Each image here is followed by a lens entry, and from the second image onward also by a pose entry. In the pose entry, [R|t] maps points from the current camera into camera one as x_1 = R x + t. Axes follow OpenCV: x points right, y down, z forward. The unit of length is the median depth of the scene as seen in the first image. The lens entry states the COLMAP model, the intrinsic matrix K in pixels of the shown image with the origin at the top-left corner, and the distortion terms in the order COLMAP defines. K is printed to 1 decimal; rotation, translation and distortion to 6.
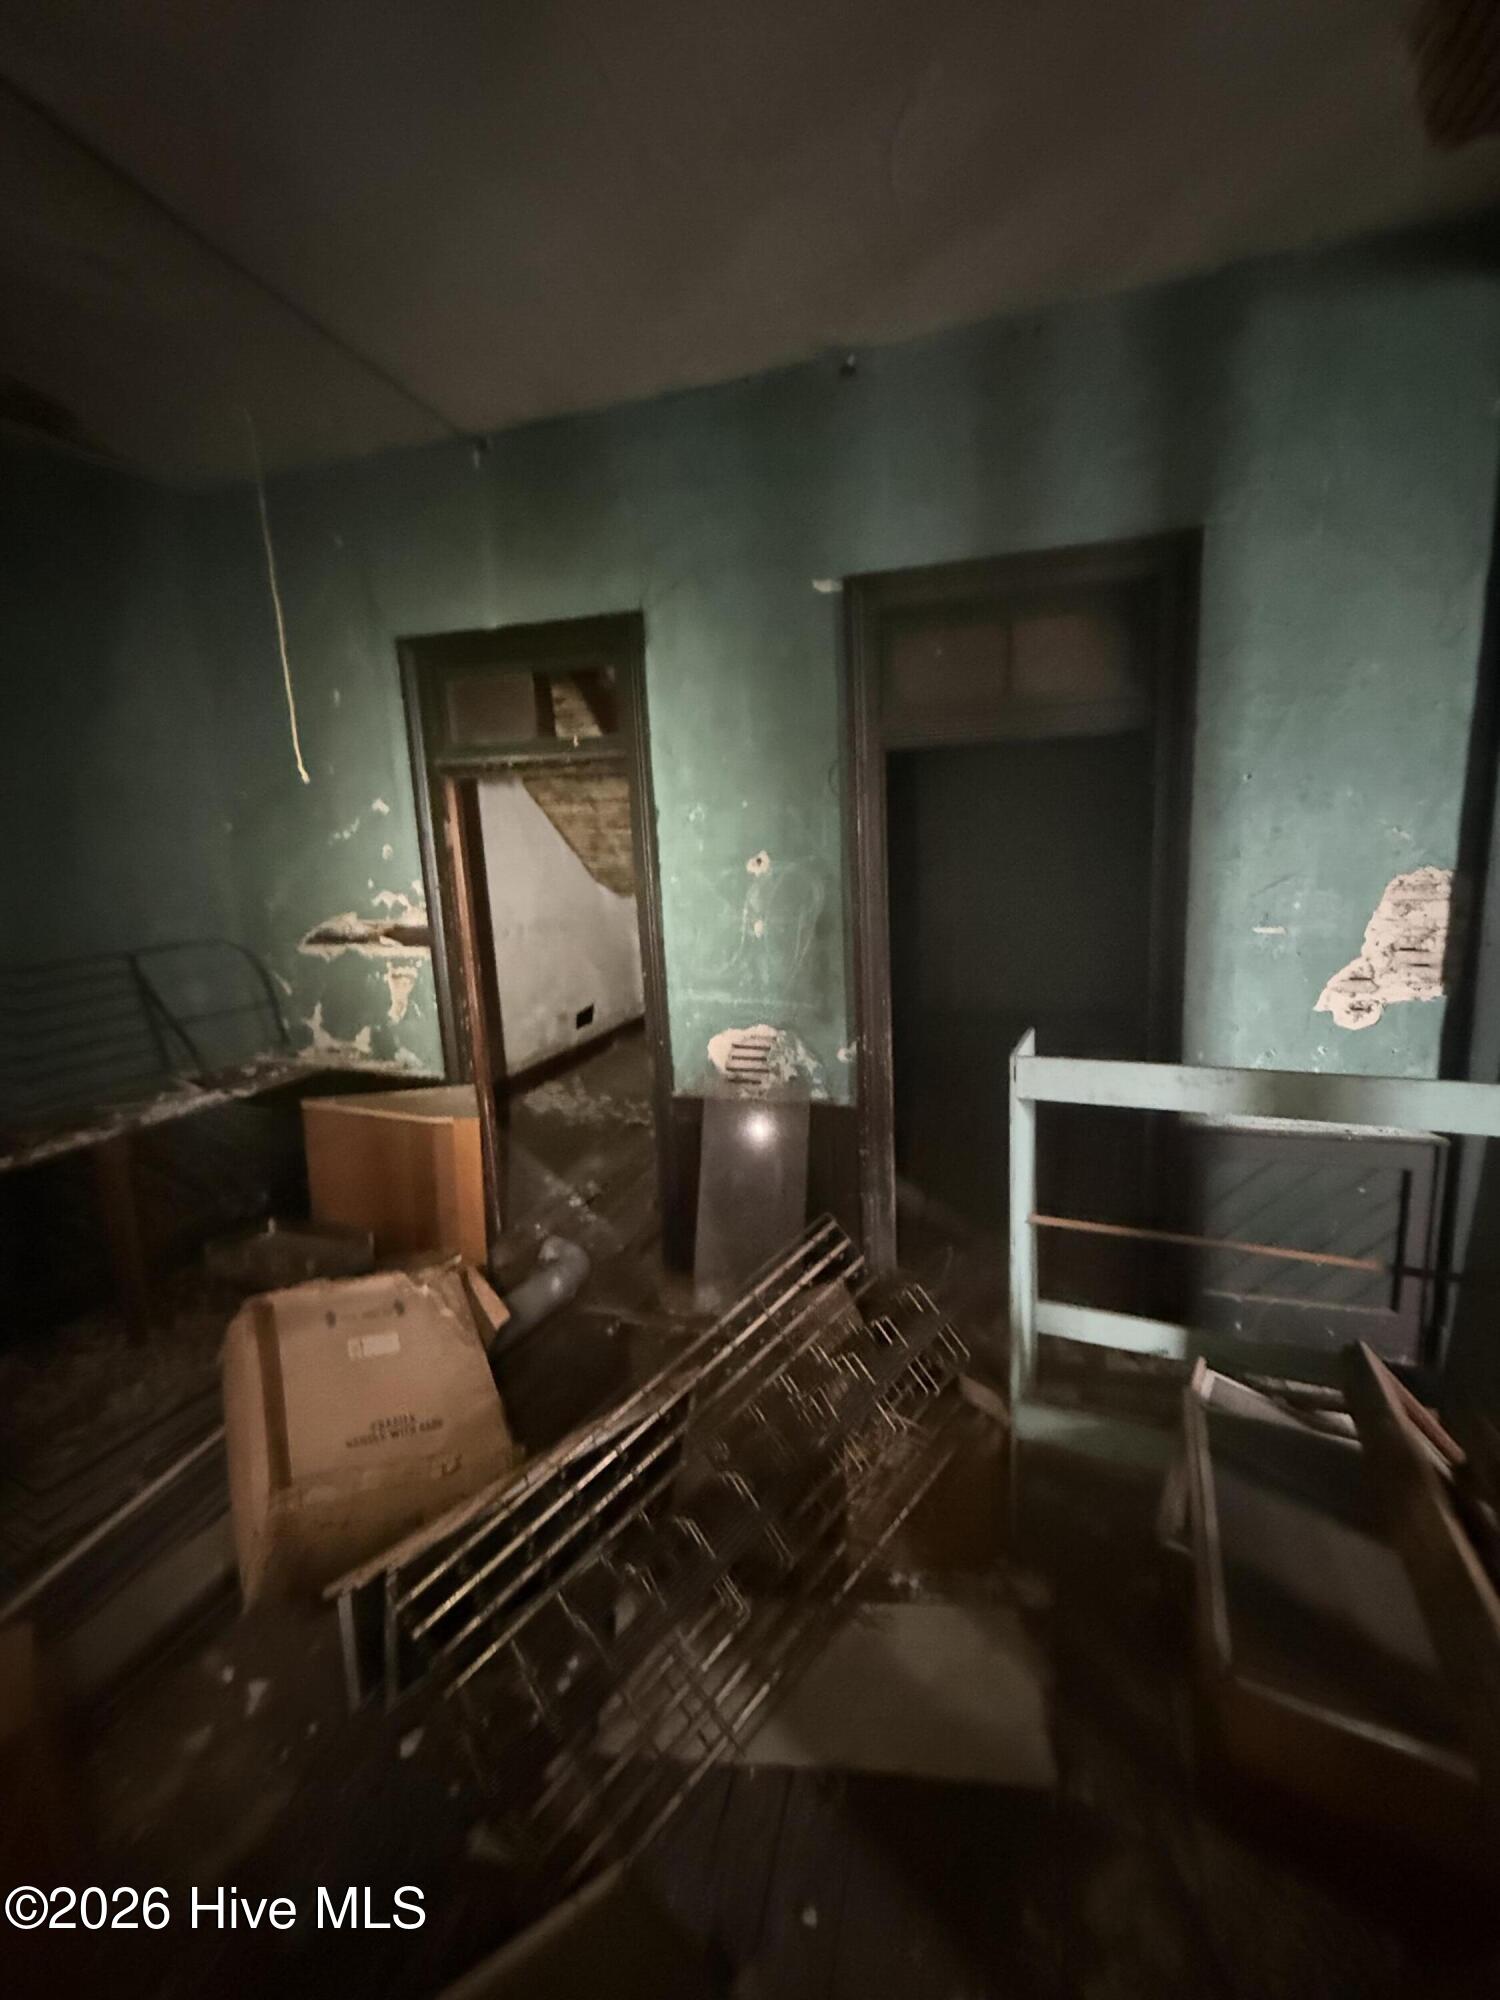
lens RADIAL K [[803.9, 0, 747.5], [0, 803.9, 1001.7], [0, 0, 1]] dist [-0.000993, 0.001507]
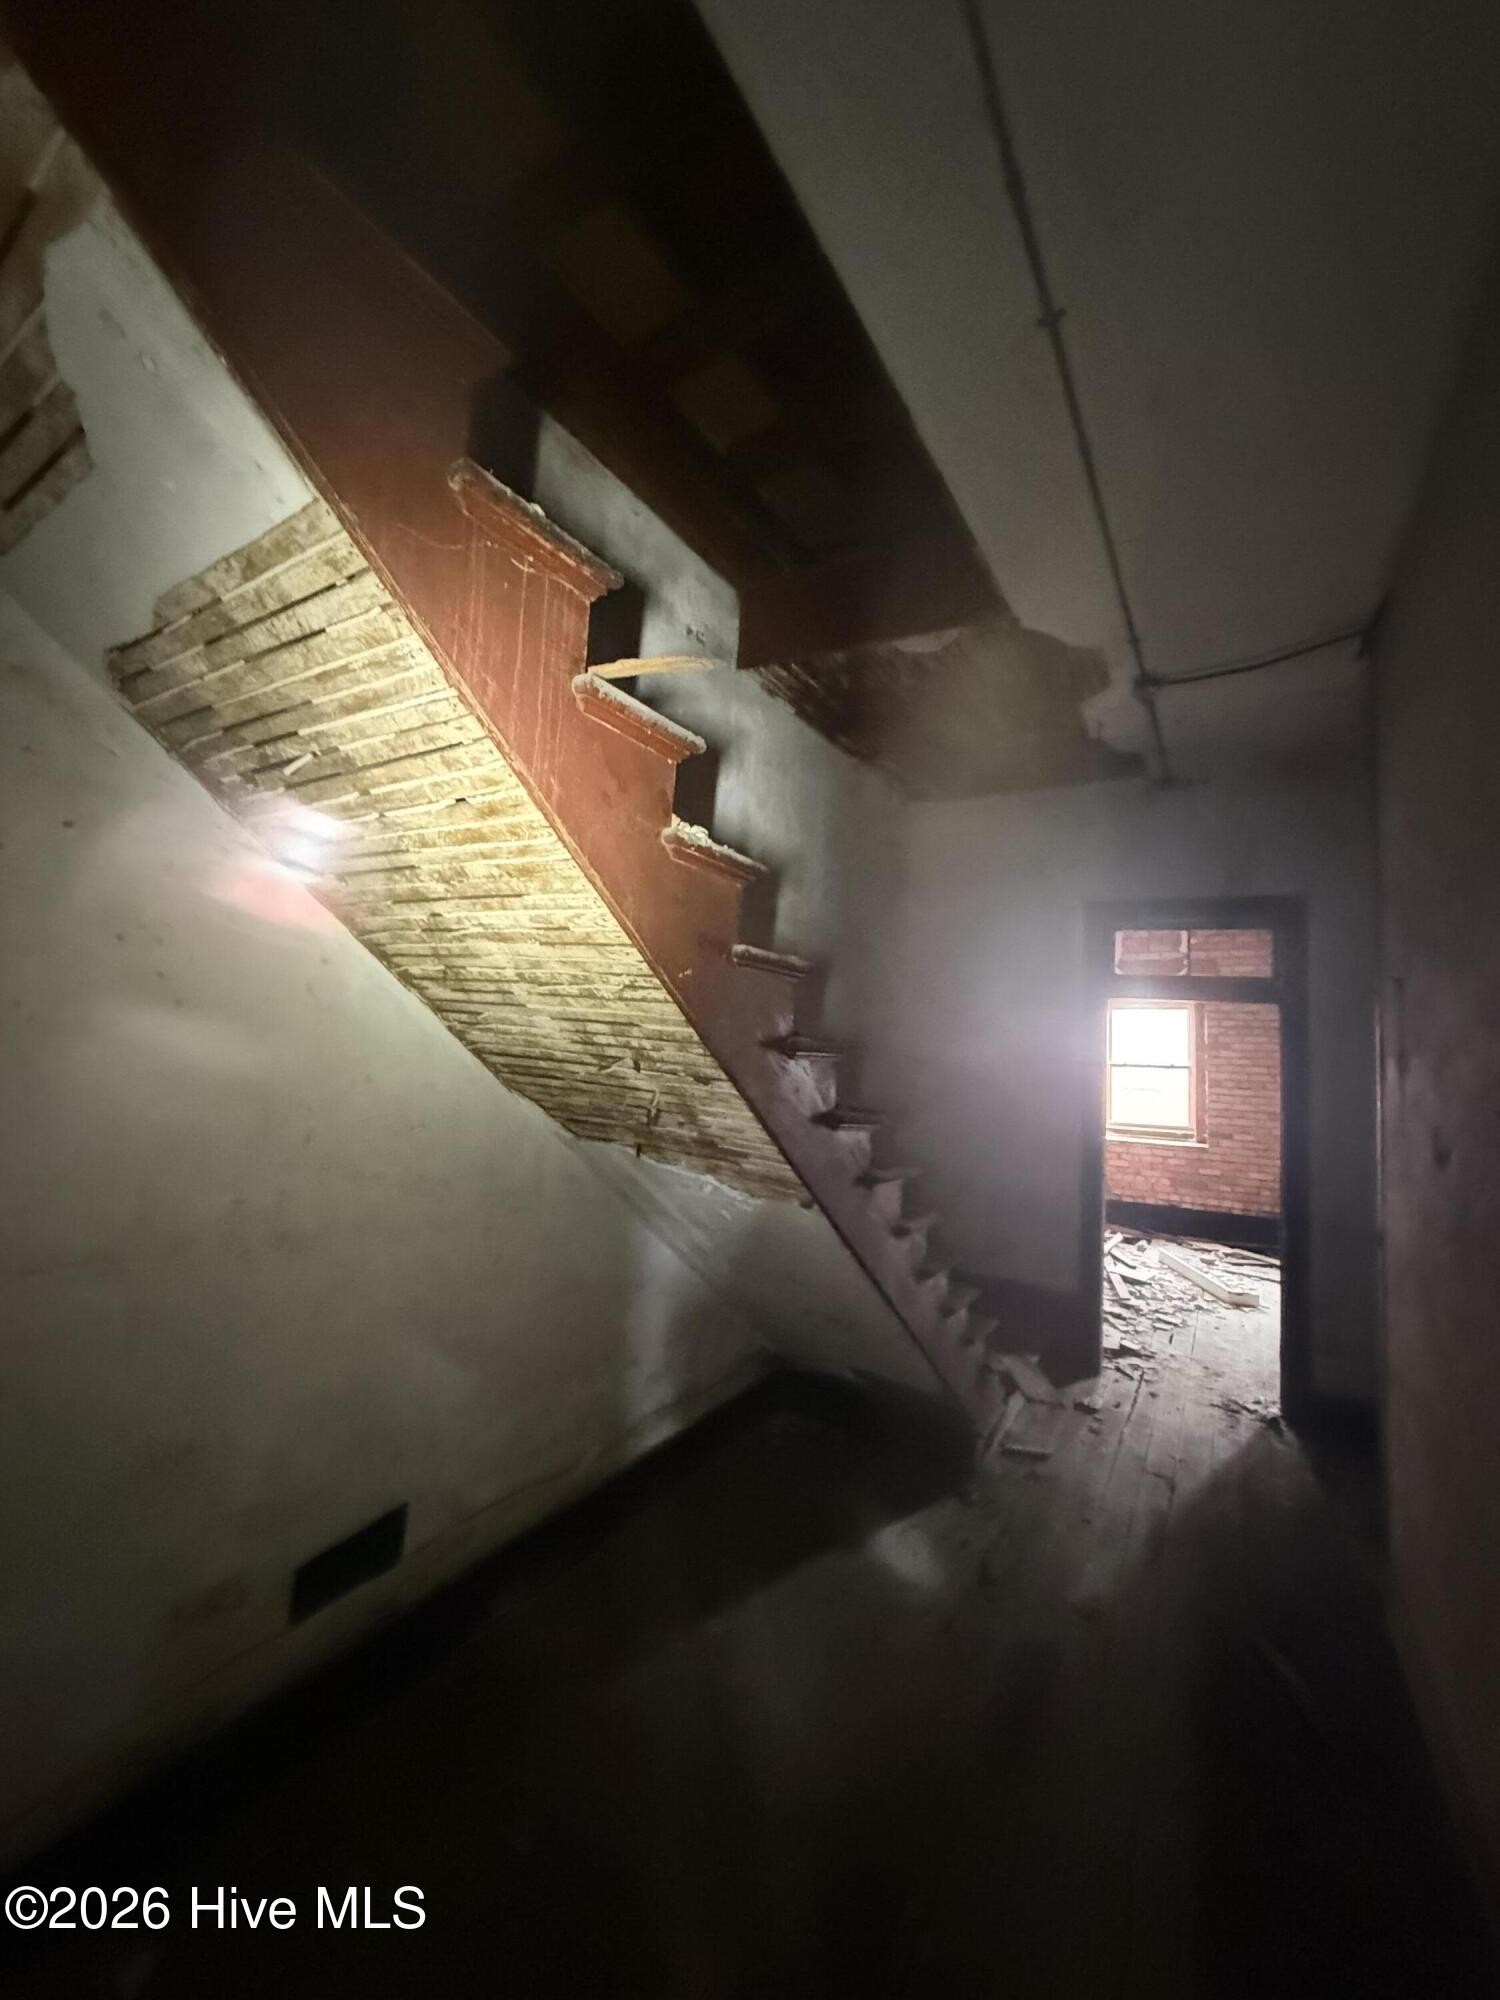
lens RADIAL K [[803.9, 0, 747.8], [0, 803.9, 999.9], [0, 0, 1]] dist [-0.000993, 0.001507]
pose [[0.967418, 0.075524, -0.241657, -0.013805], [-0.124851, 0.972658, -0.195830, -0.140622], [0.220259, 0.219621, 0.950396, 0.750570]]
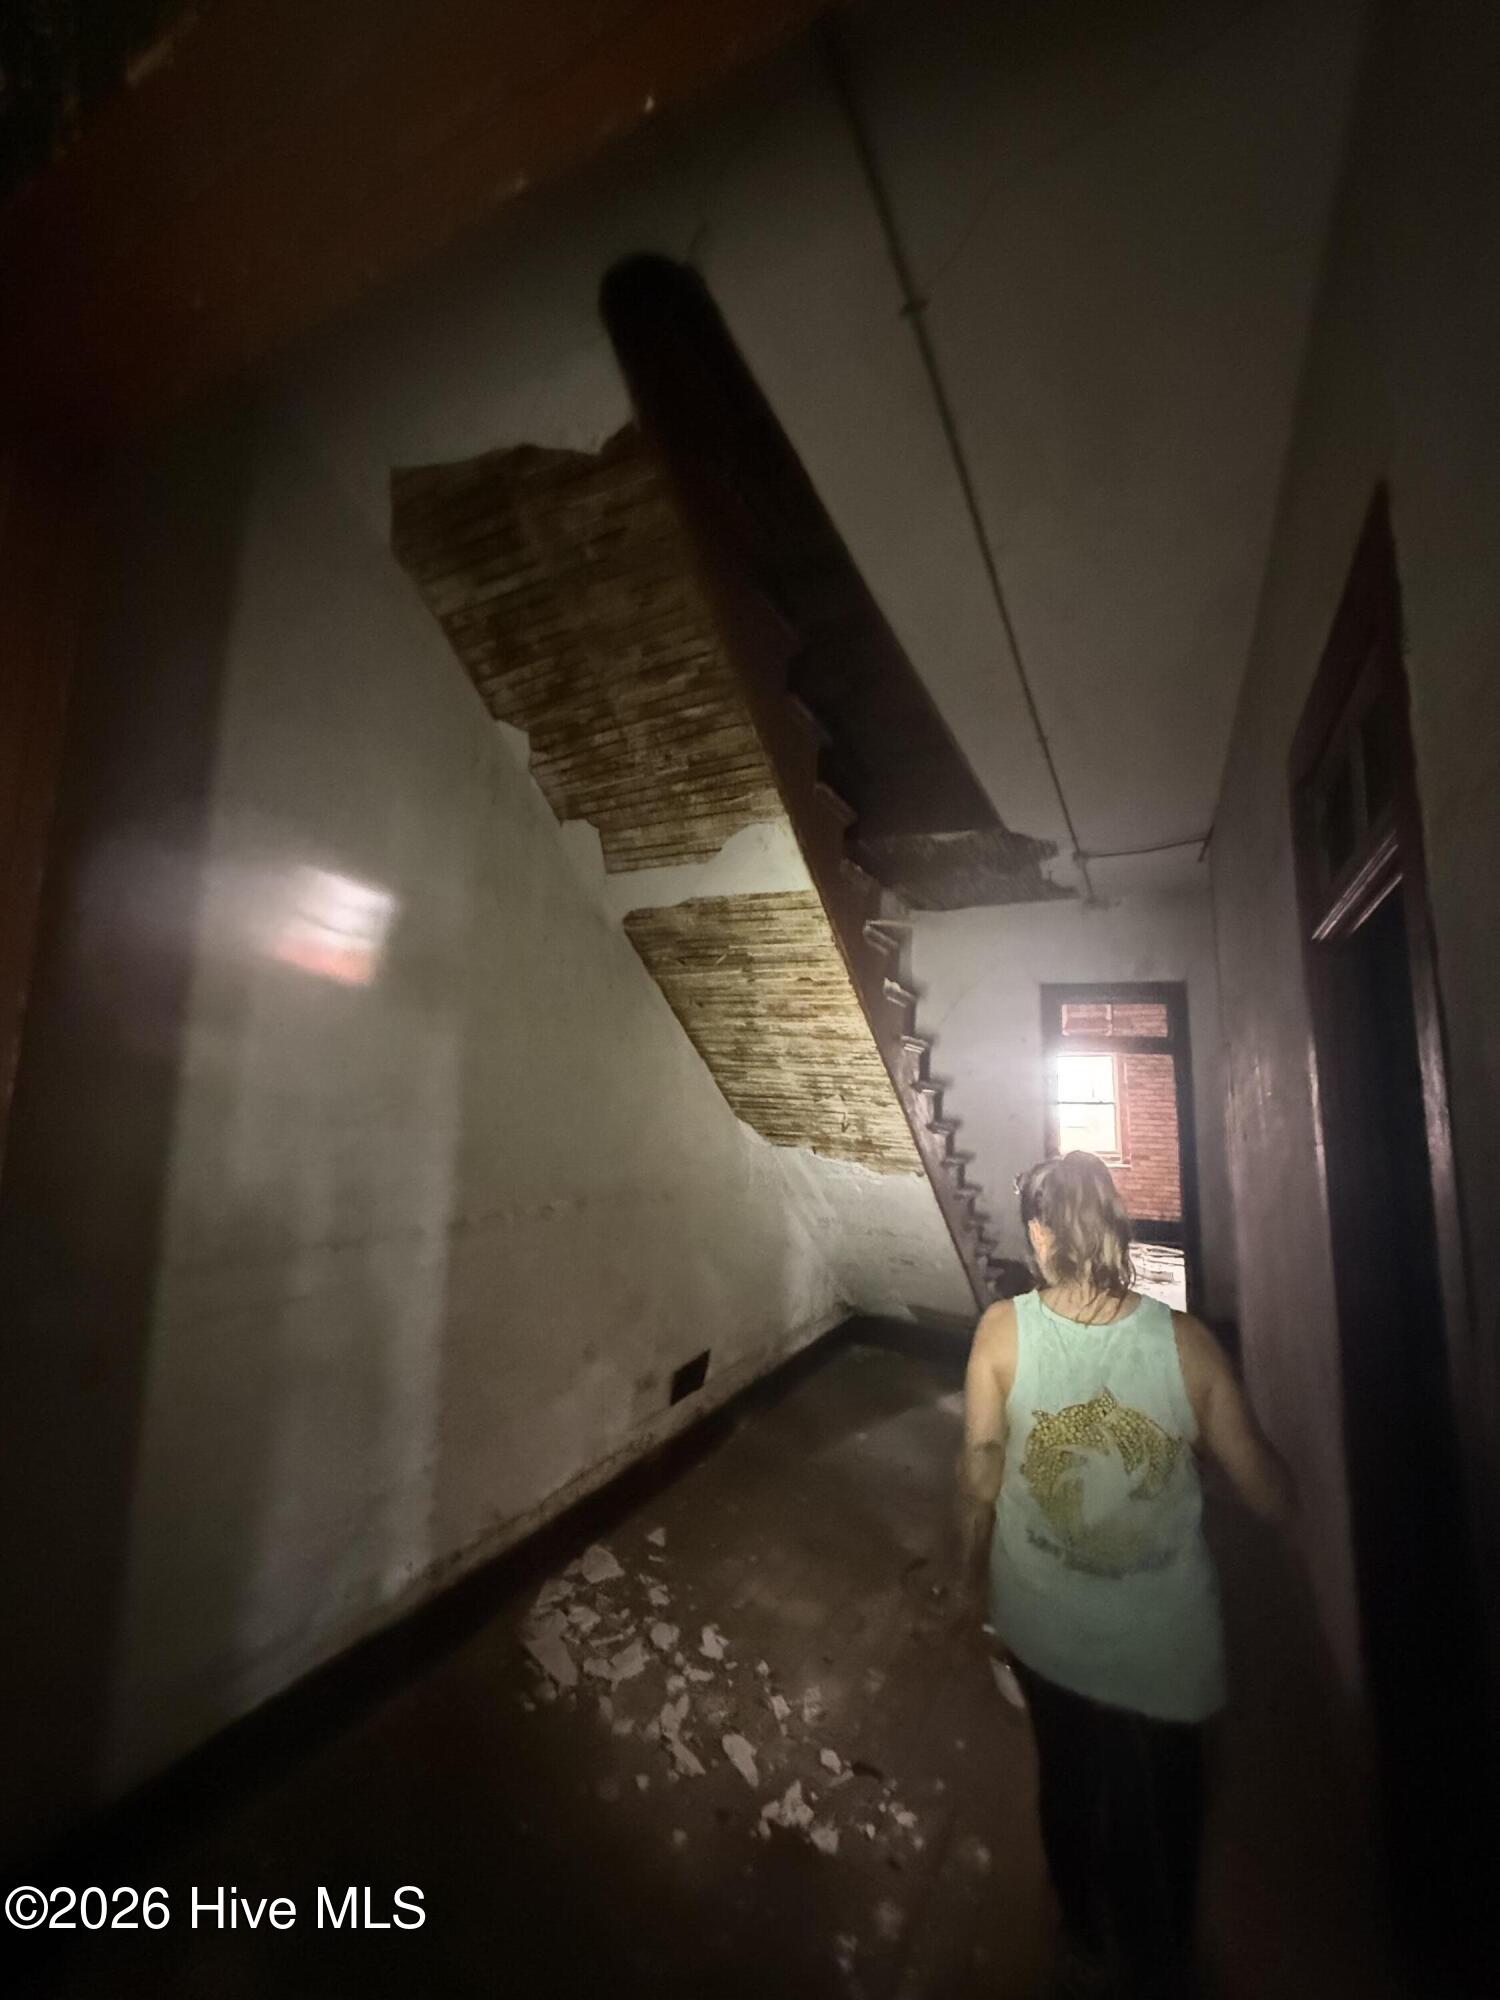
lens RADIAL K [[803.9, 0, 746.9], [0, 803.9, 996.2], [0, 0, 1]] dist [-0.000993, 0.001507]
pose [[0.985123, 0.047582, -0.165134, -0.097410], [-0.091568, 0.958474, -0.270080, -0.081650], [0.145426, 0.281183, 0.948571, 0.470320]]
